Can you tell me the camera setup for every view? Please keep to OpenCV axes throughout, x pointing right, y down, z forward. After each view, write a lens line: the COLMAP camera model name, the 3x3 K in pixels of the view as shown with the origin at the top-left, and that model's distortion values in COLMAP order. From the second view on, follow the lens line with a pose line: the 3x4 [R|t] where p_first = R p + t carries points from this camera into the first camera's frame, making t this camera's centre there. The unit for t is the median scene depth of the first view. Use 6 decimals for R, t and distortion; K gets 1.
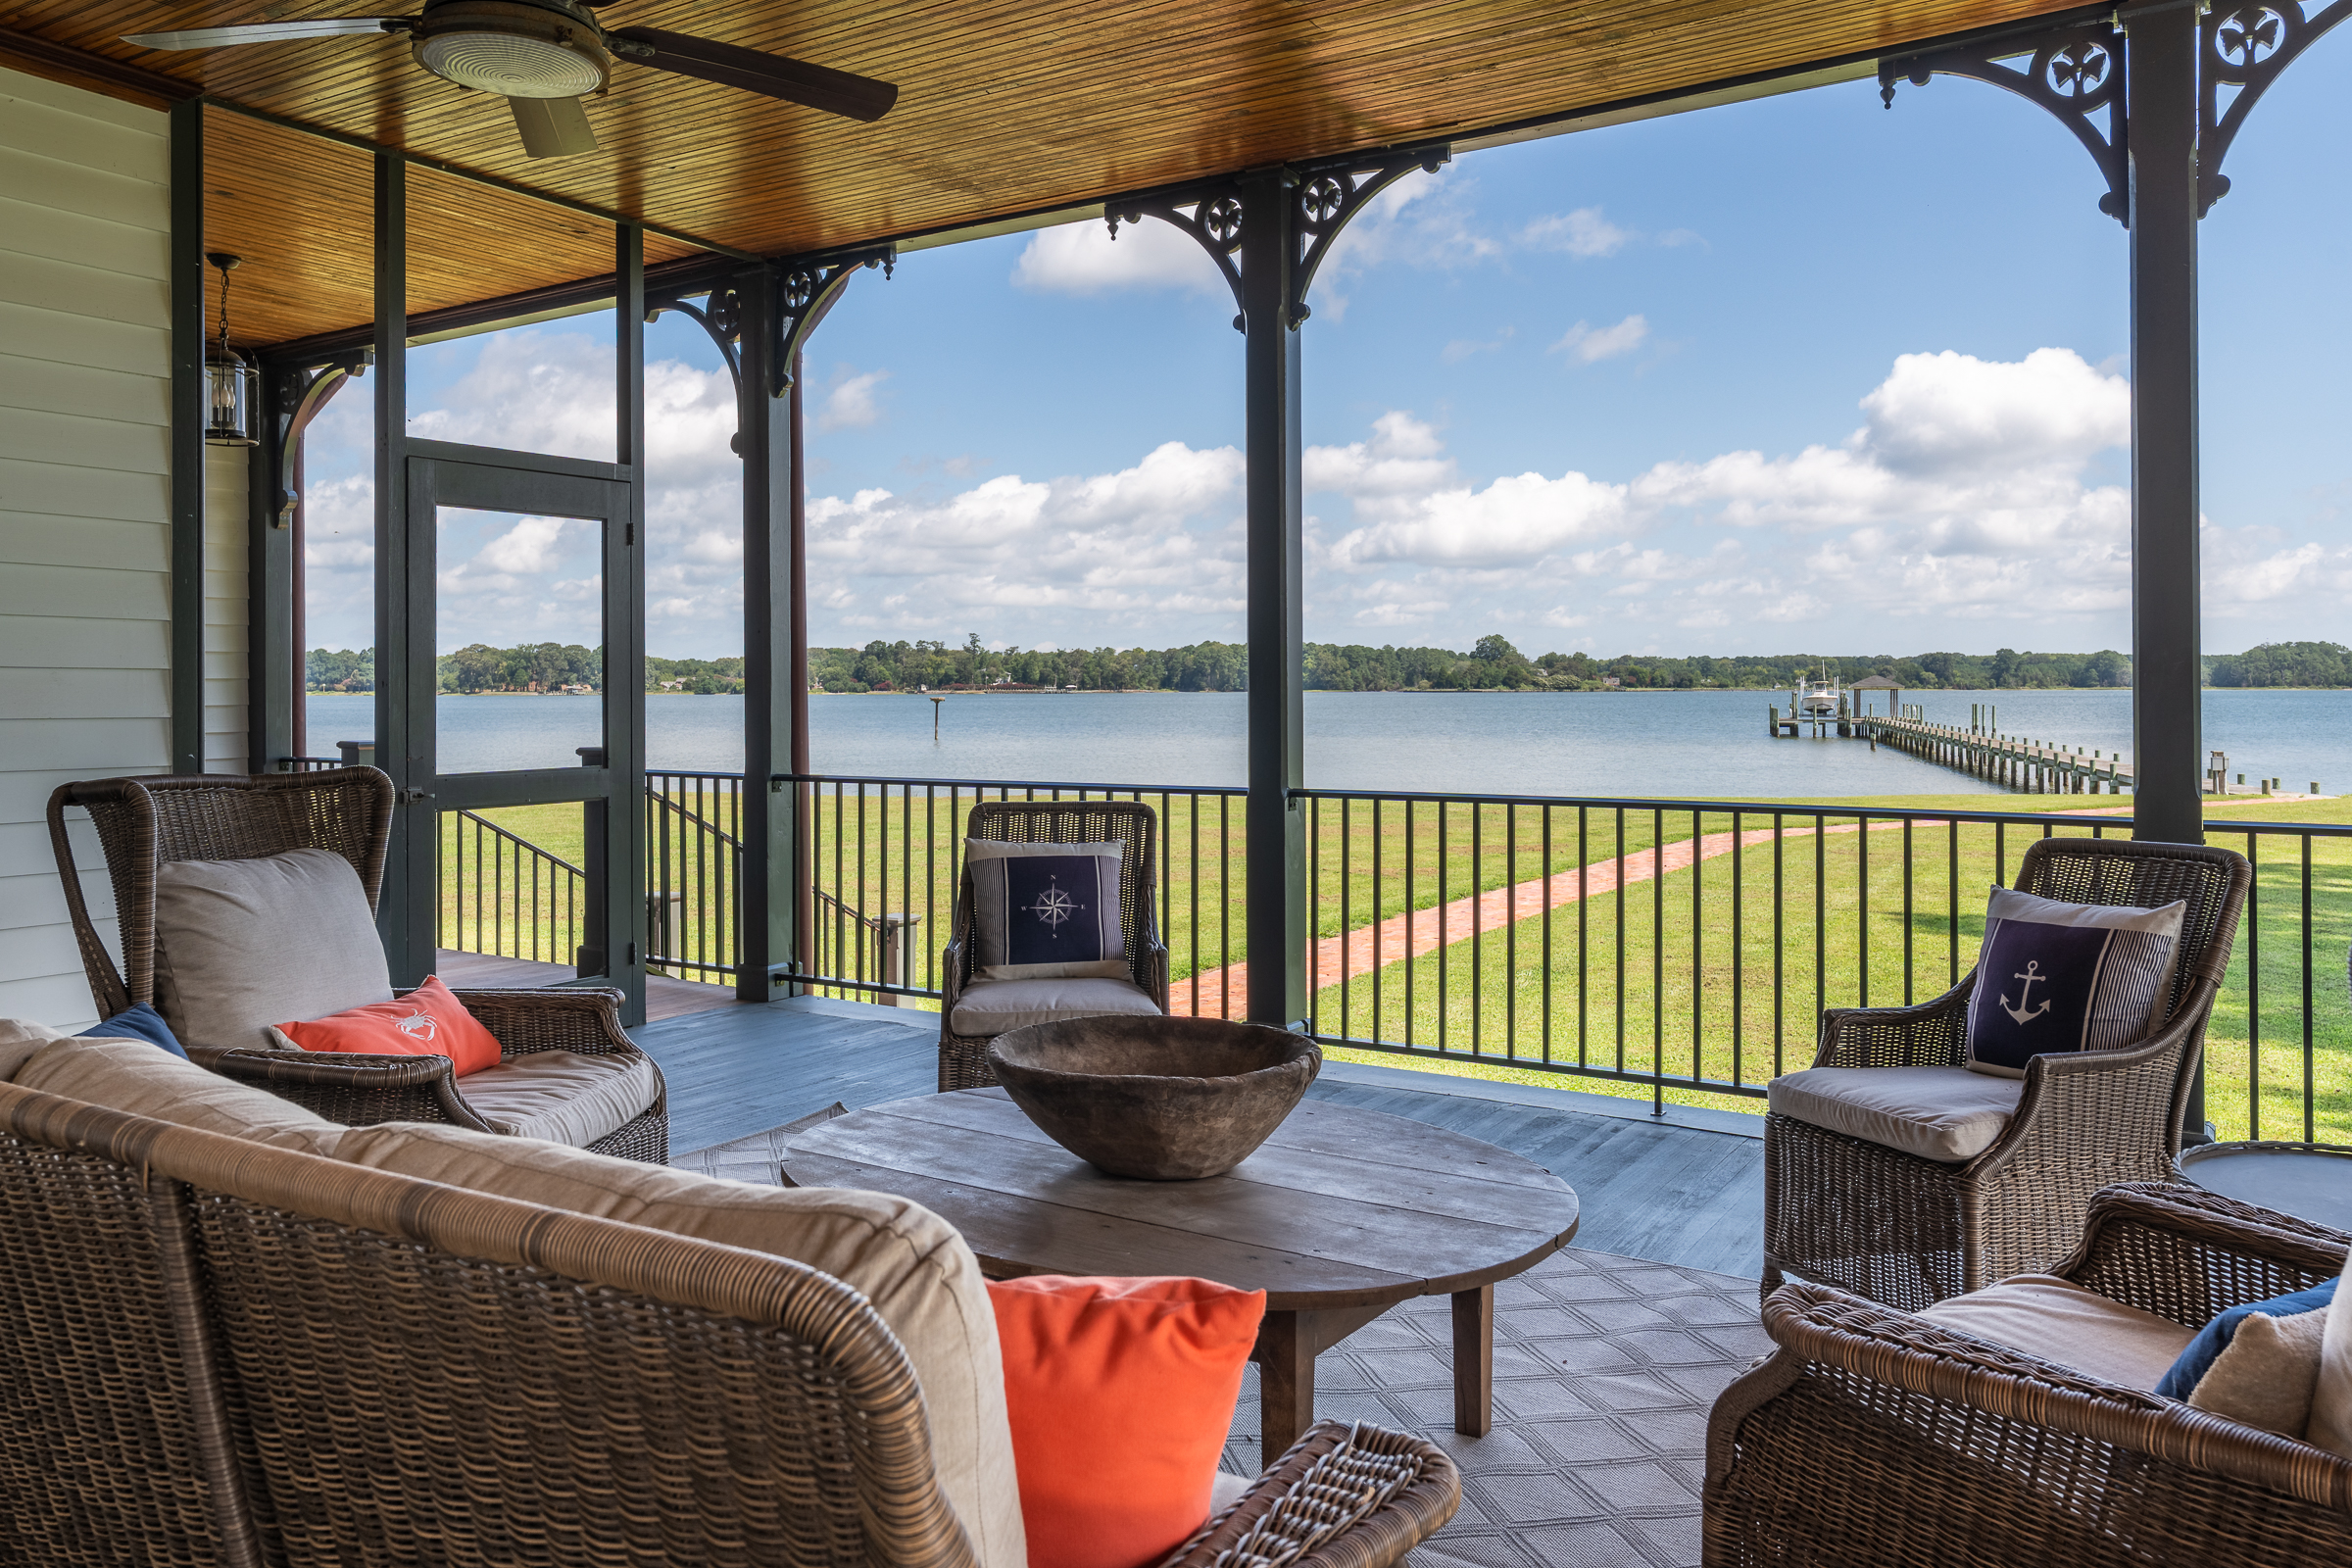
lens RADIAL K [[1745.4, 0, 1177.4], [0, 1745.4, 764.4], [0, 0, 1]] dist [0.009534, 0.010246]
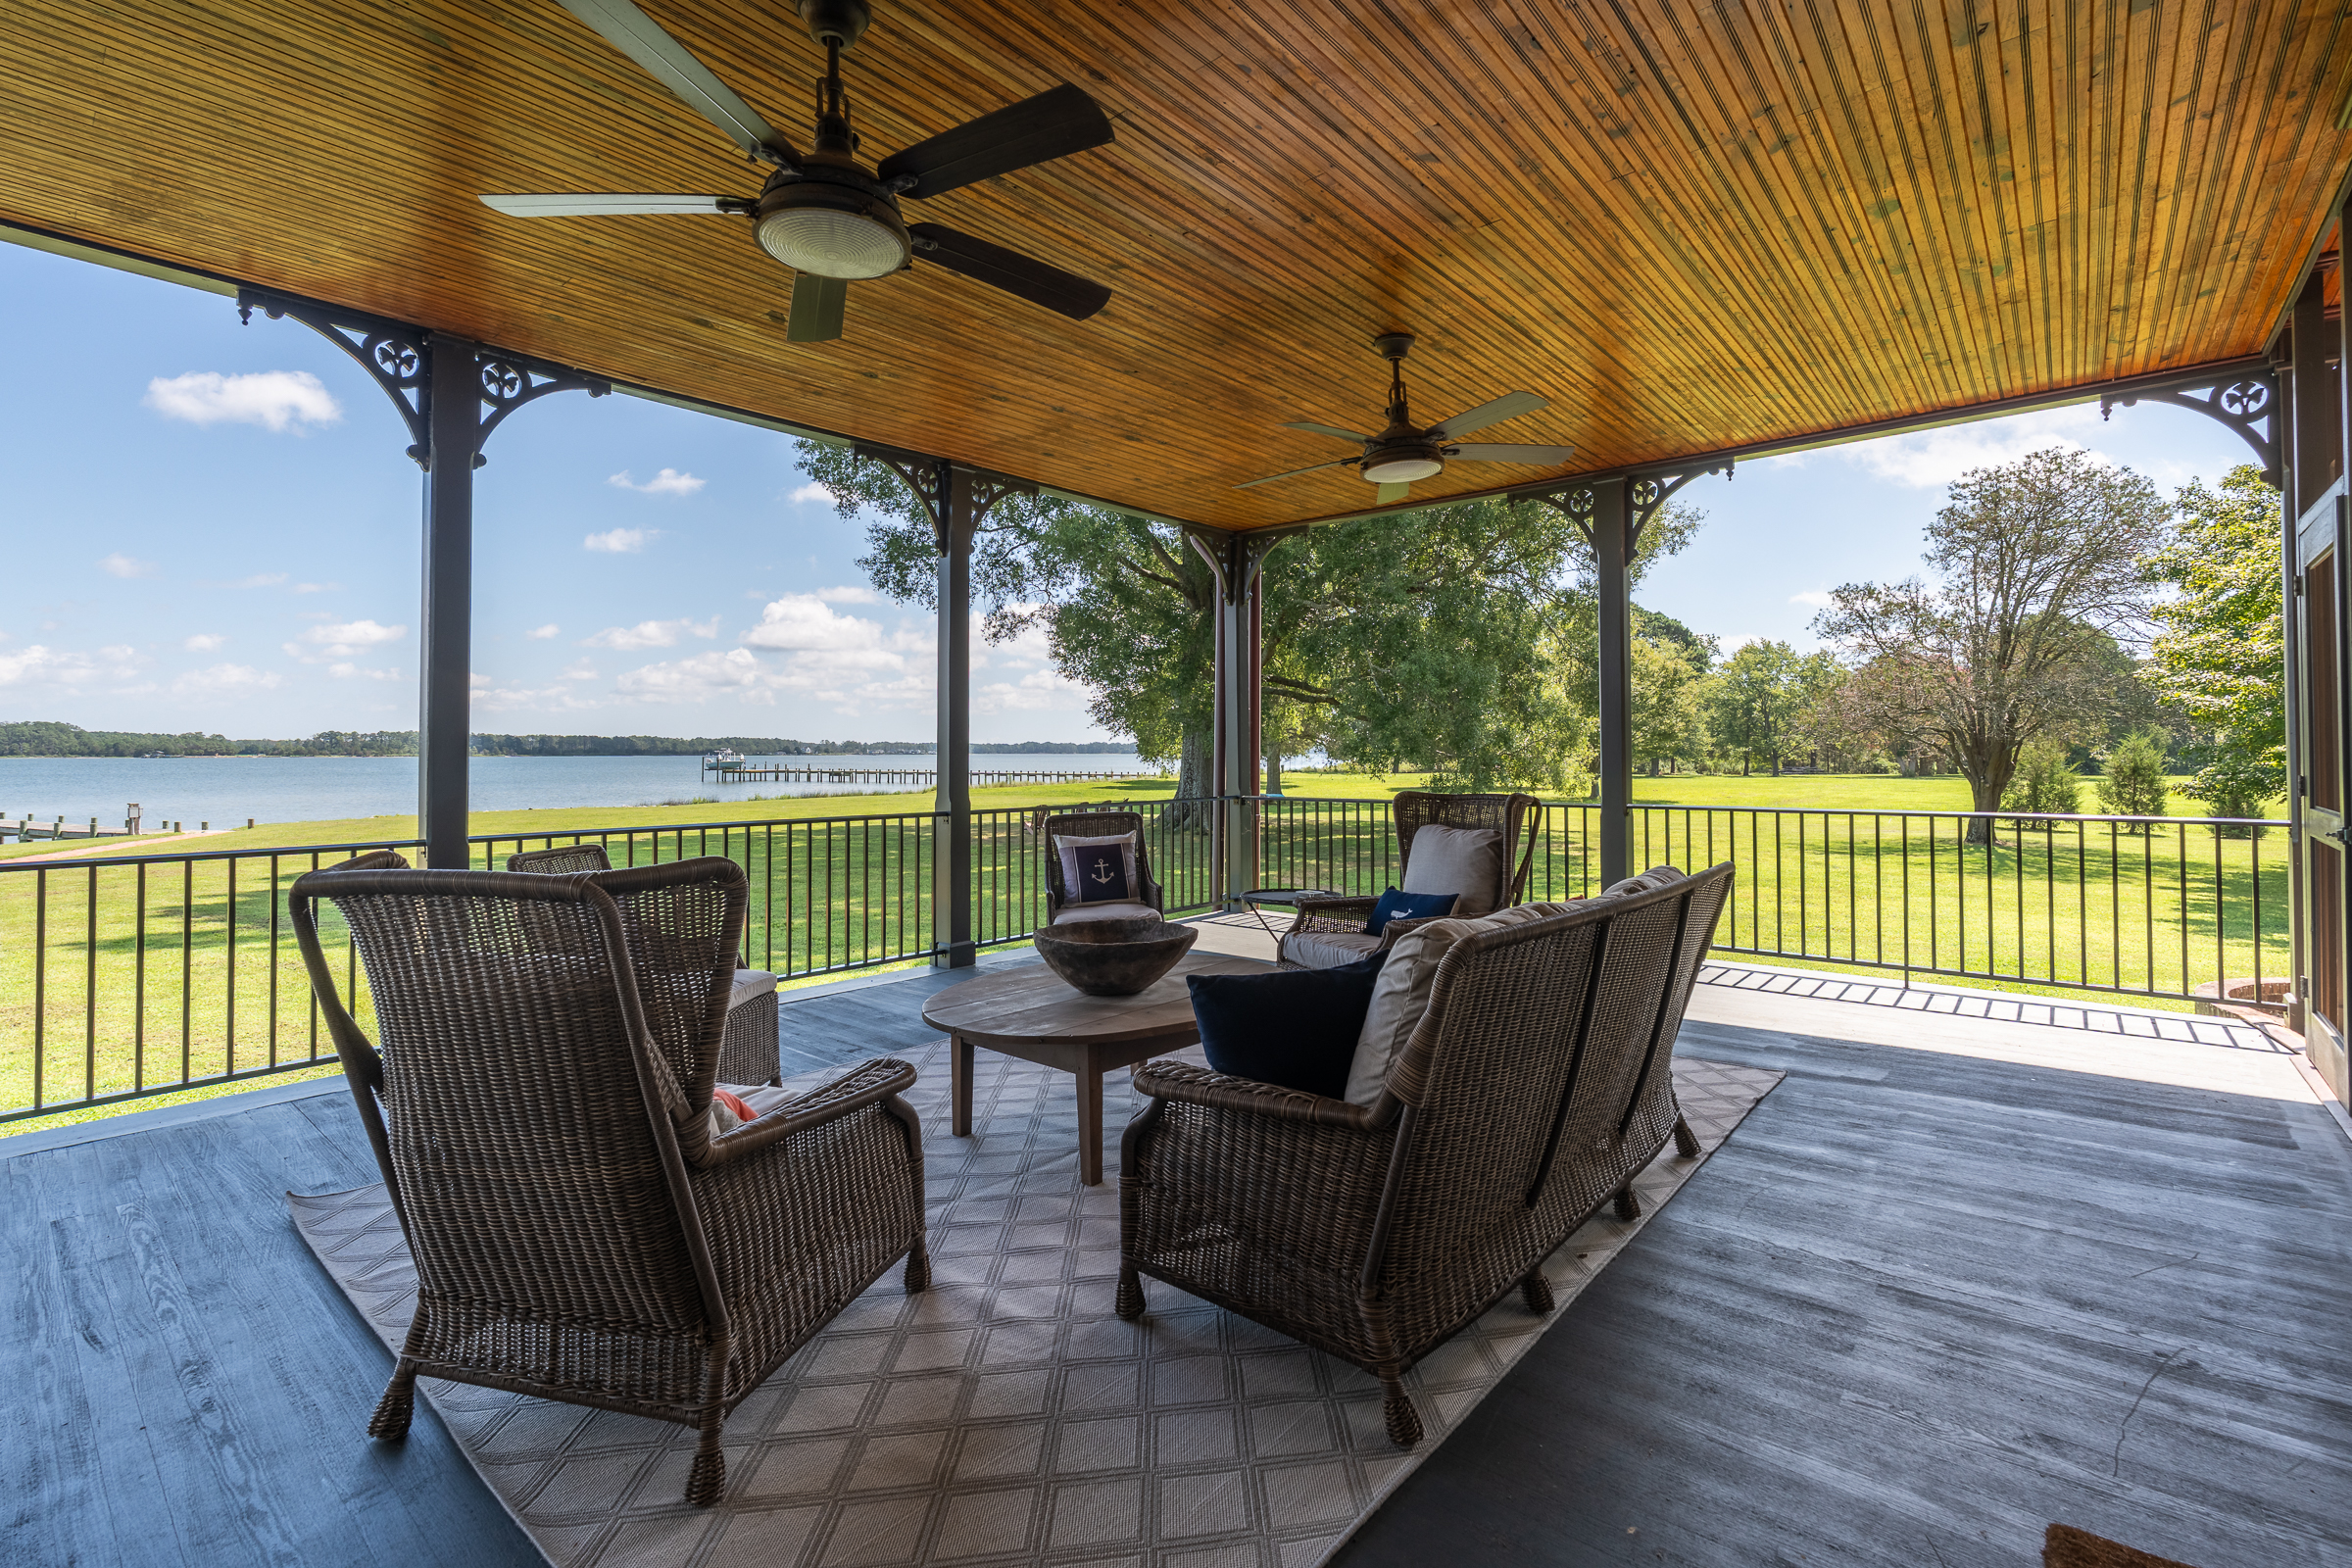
lens RADIAL K [[1037.8, 0, 1196.1], [0, 1037.8, 744.2], [0, 0, 1]] dist [0.004436, 0.000561]
pose [[0.130884, 0.010485, 0.991342, -0.587639], [0.044476, 0.998875, -0.016436, -0.015159], [-0.990400, 0.046242, 0.130270, 0.377332]]
